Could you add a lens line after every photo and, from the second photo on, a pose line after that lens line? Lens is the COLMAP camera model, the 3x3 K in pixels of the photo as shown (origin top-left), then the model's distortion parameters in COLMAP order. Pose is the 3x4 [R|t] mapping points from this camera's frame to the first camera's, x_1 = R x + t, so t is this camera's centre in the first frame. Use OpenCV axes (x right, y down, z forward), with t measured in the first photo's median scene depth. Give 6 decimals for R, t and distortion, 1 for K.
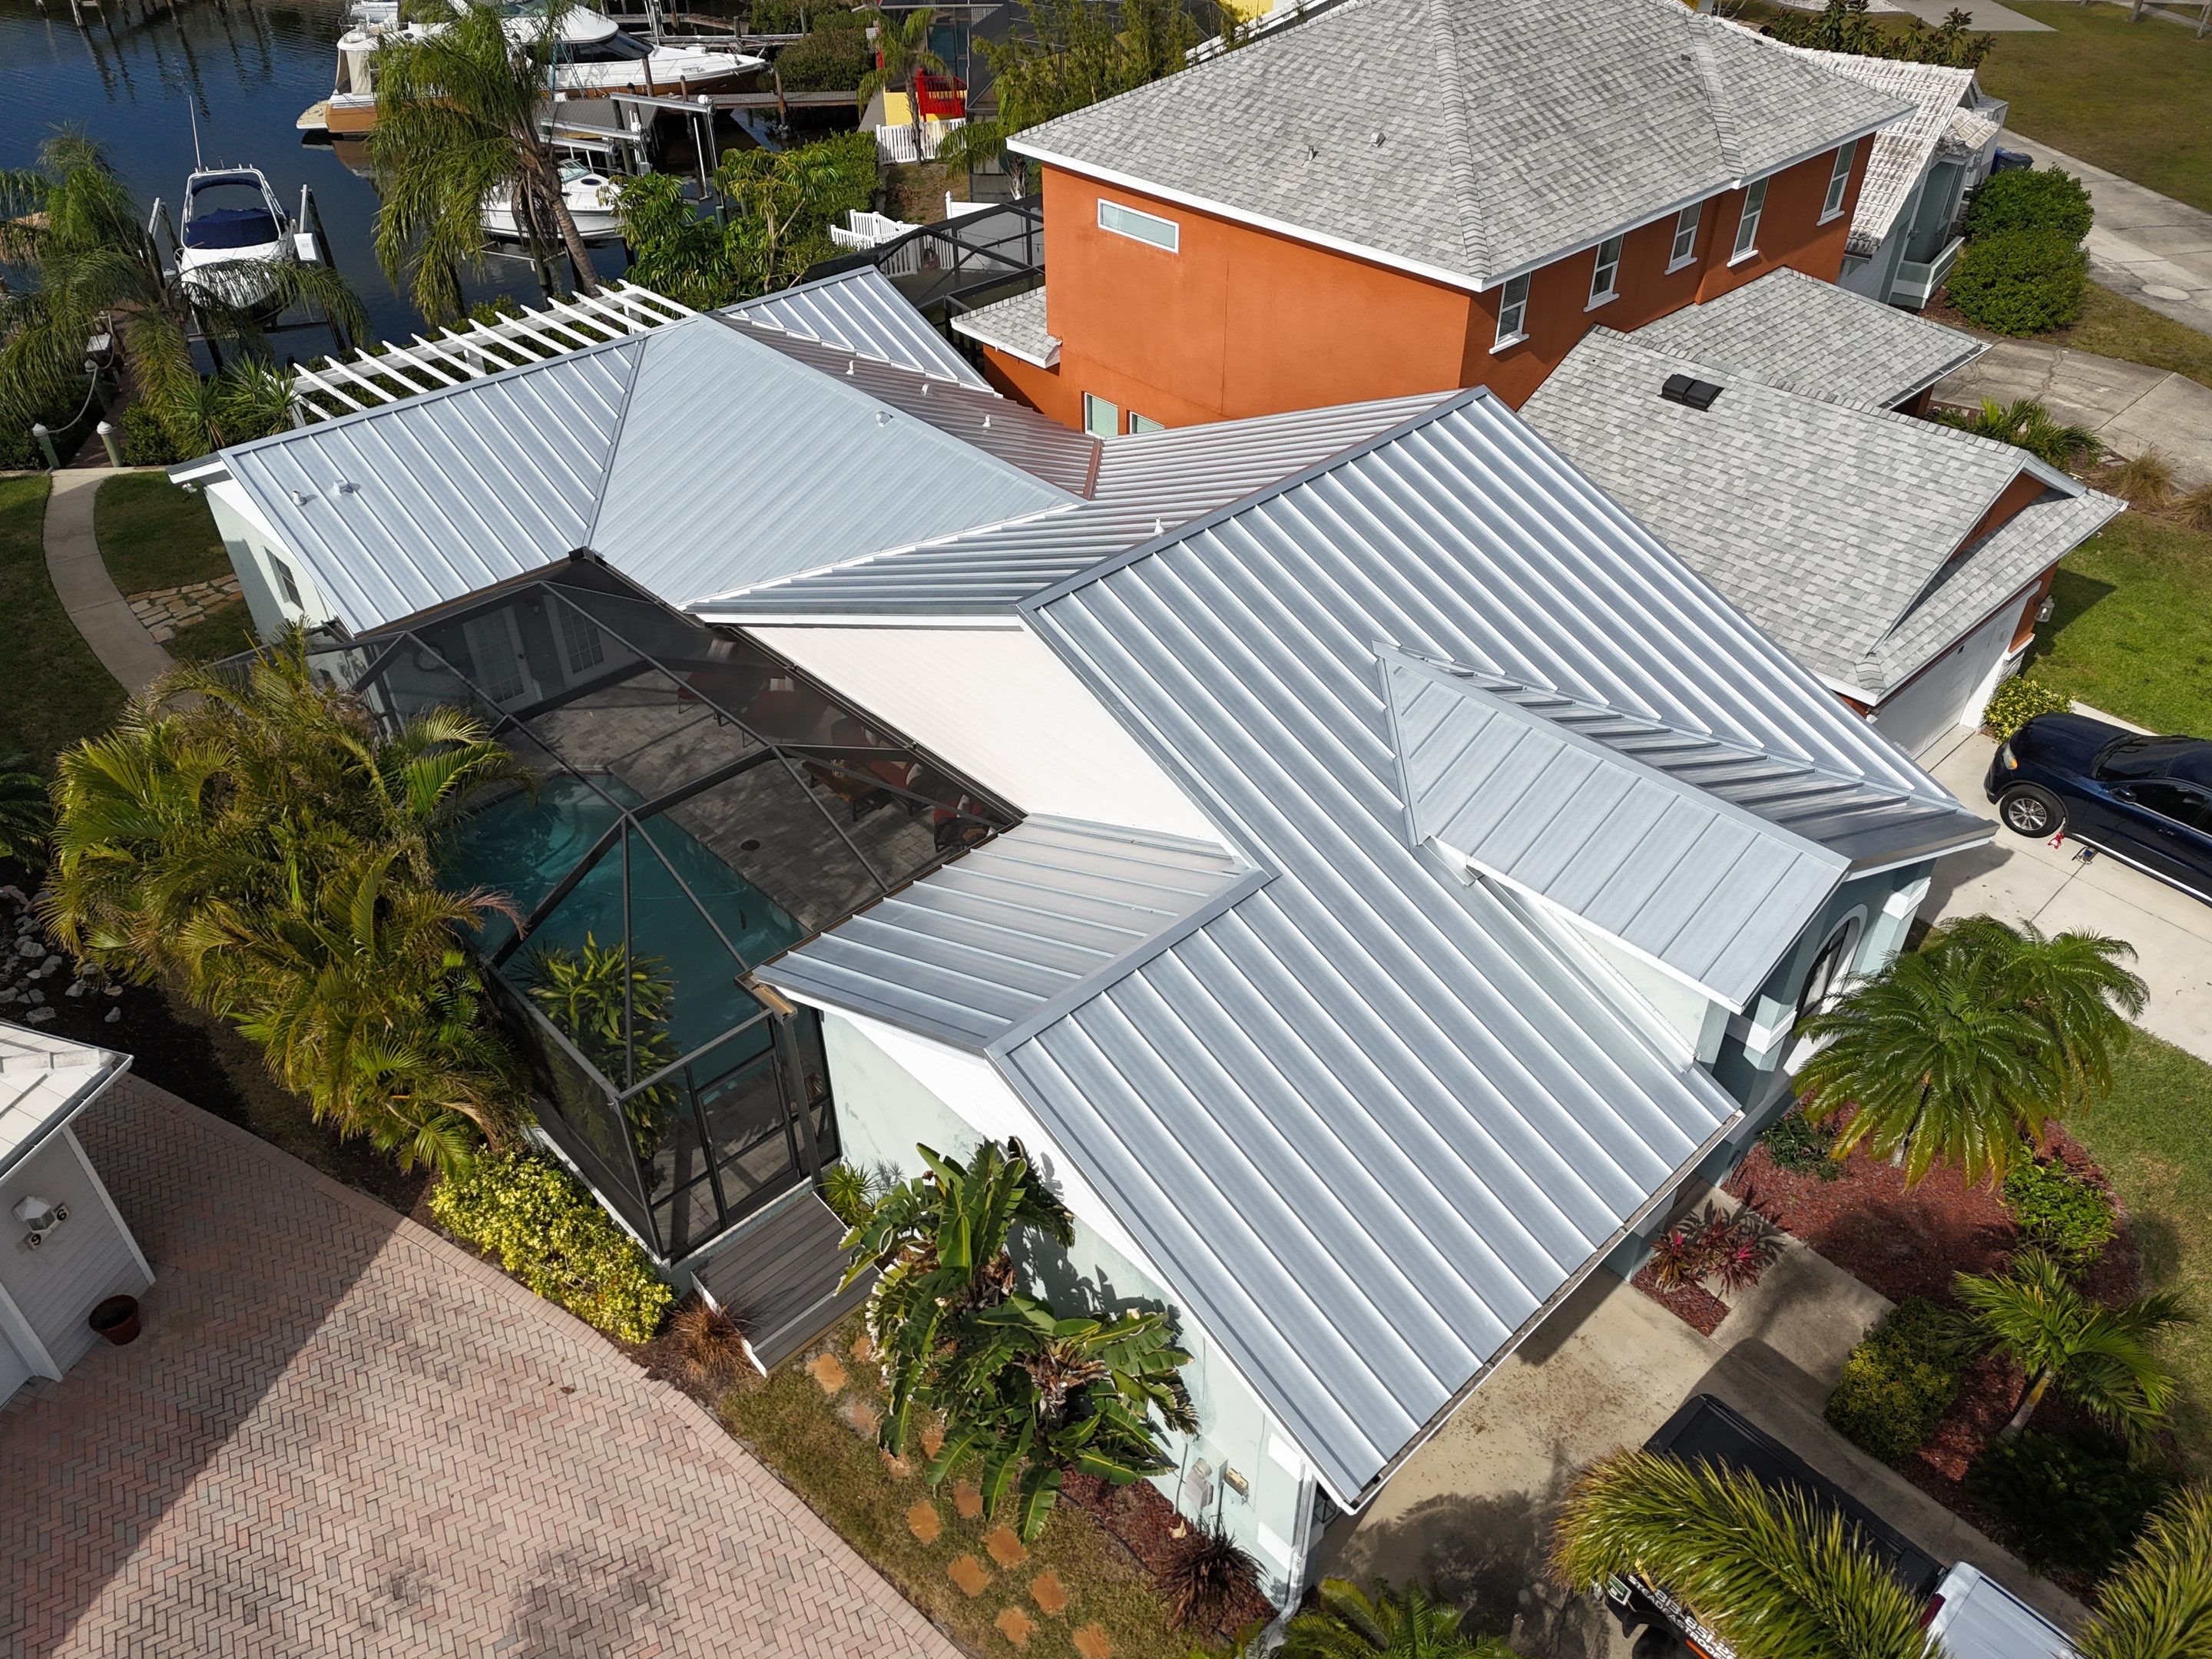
lens RADIAL K [[1616.0, 0, 1114.0], [0, 1616.0, 828.4], [0, 0, 1]] dist [0.077316, -0.065092]
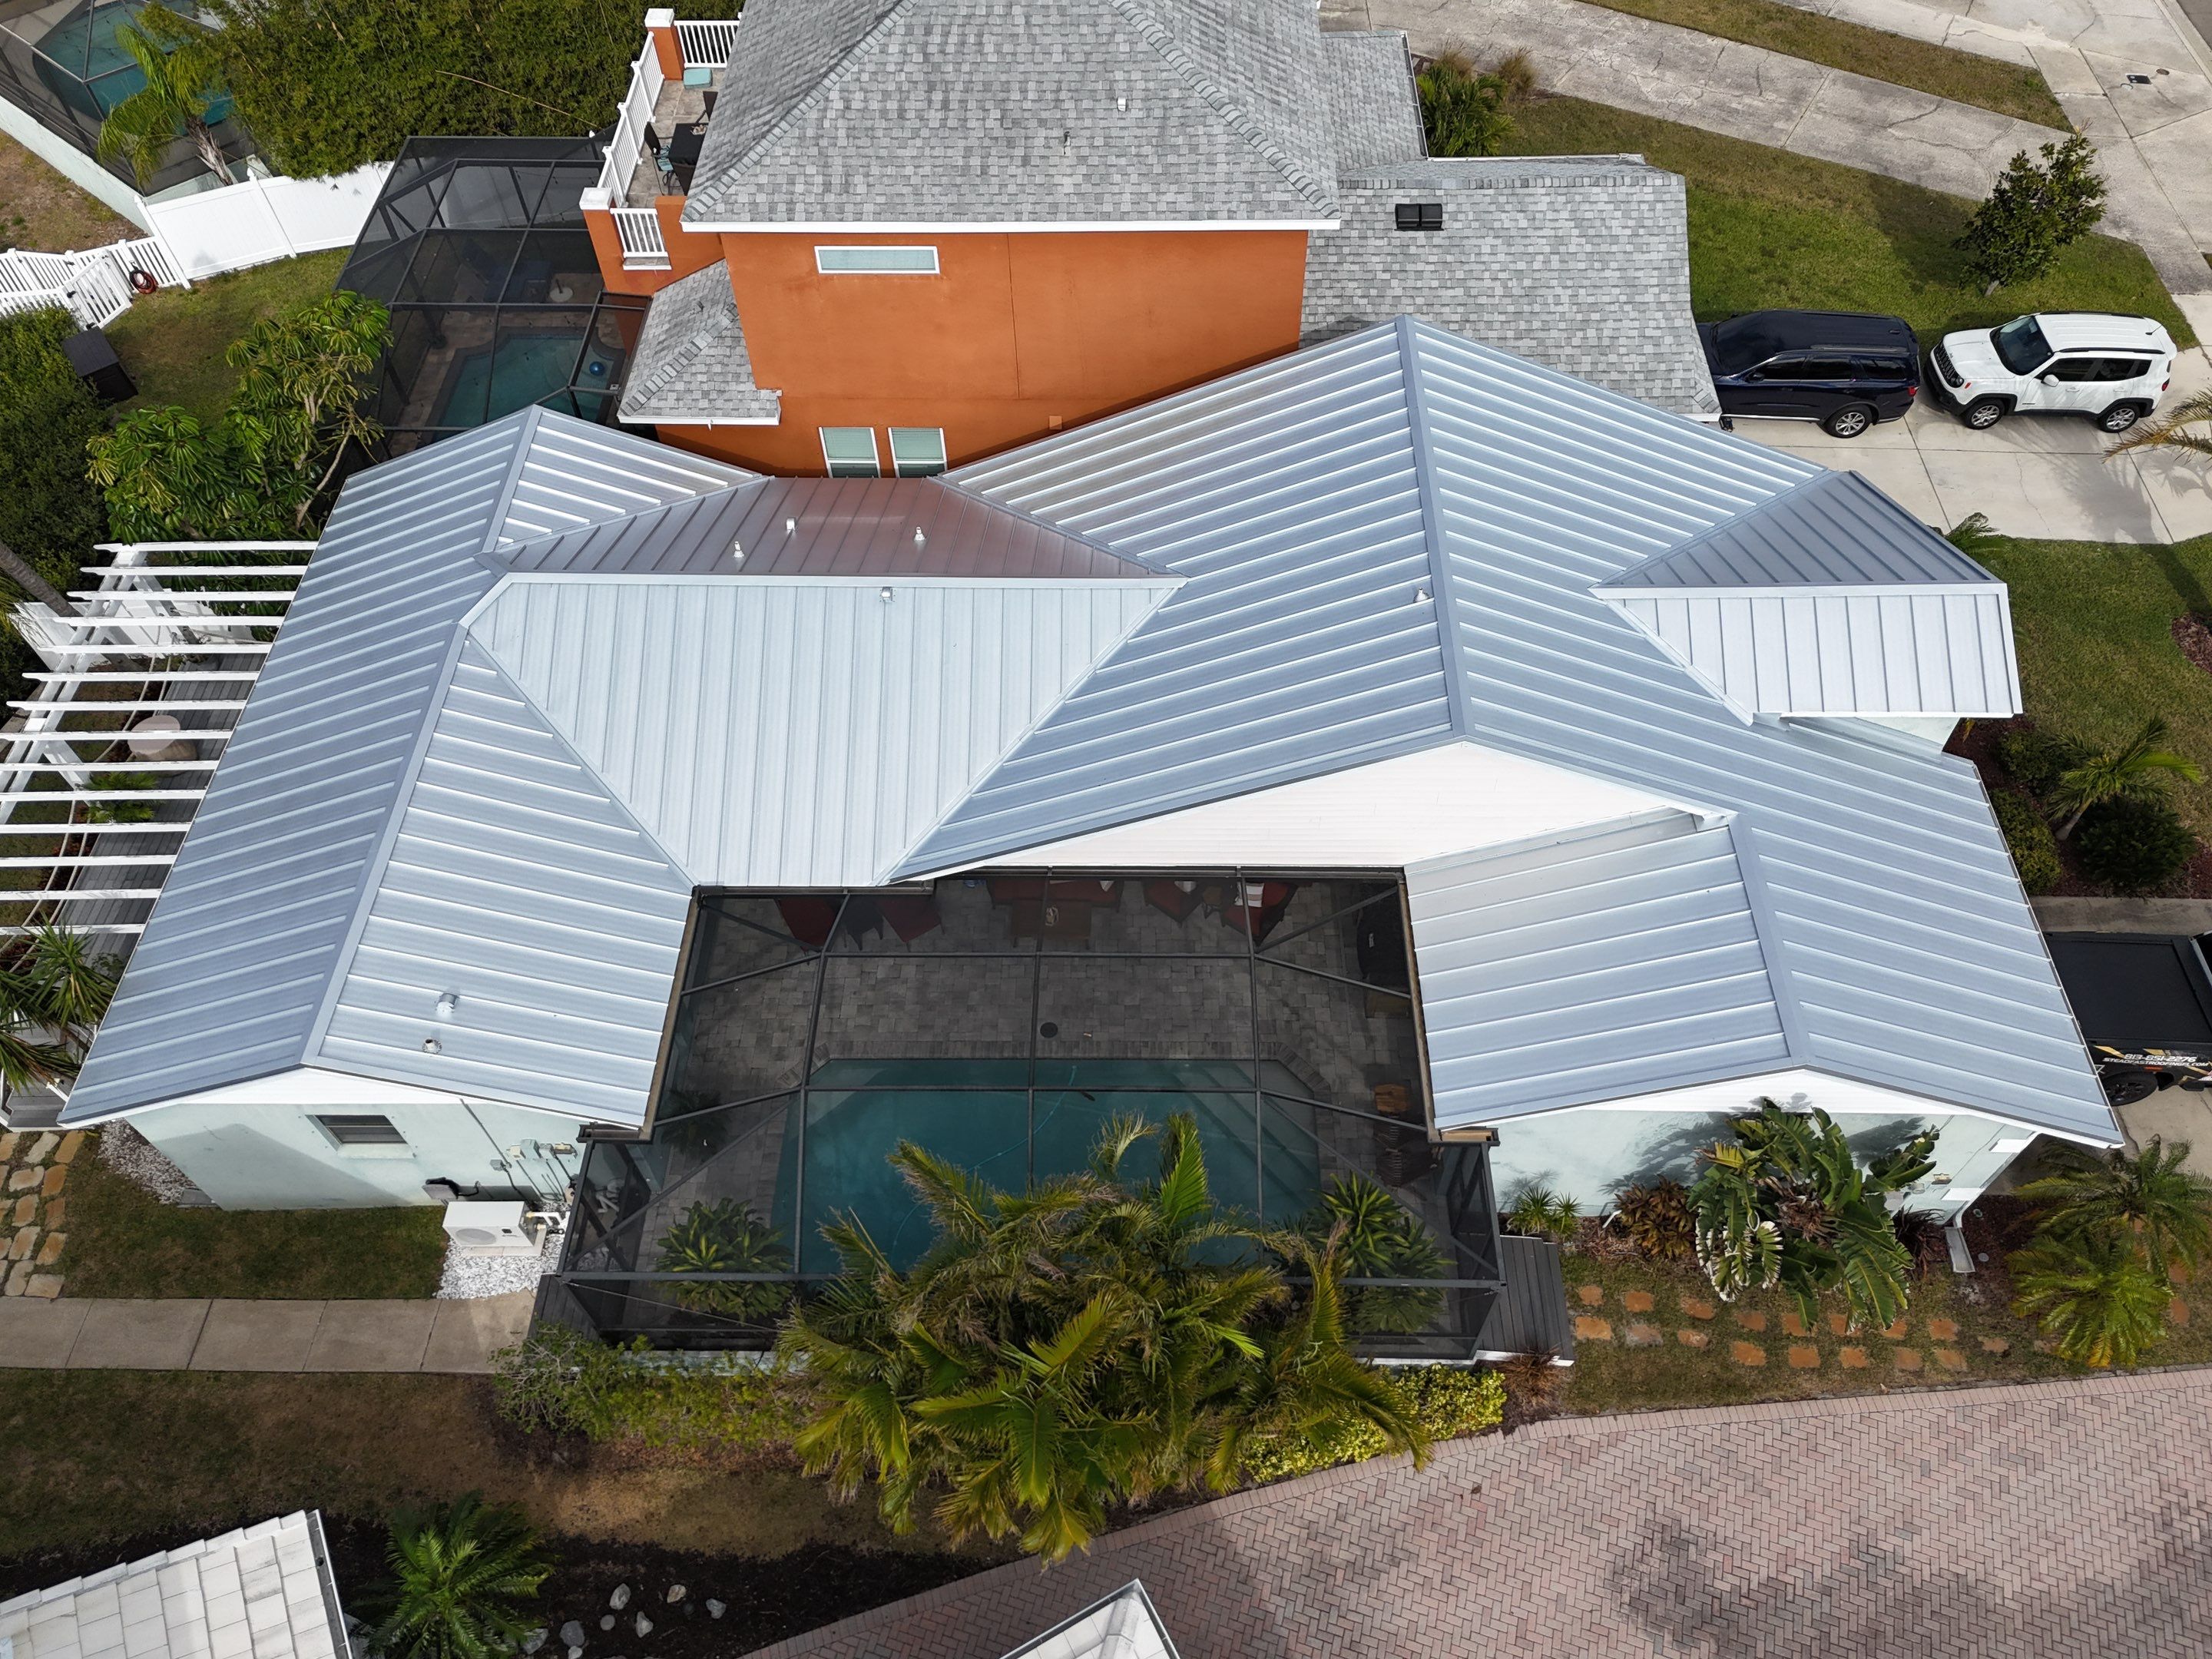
lens RADIAL K [[1616.0, 0, 1114.0], [0, 1616.0, 828.4], [0, 0, 1]] dist [0.077316, -0.065092]
pose [[0.703162, -0.570841, 0.423915, -0.754722], [0.442155, 0.817954, 0.368036, -0.613719], [-0.556833, -0.071352, 0.827554, 0.191597]]
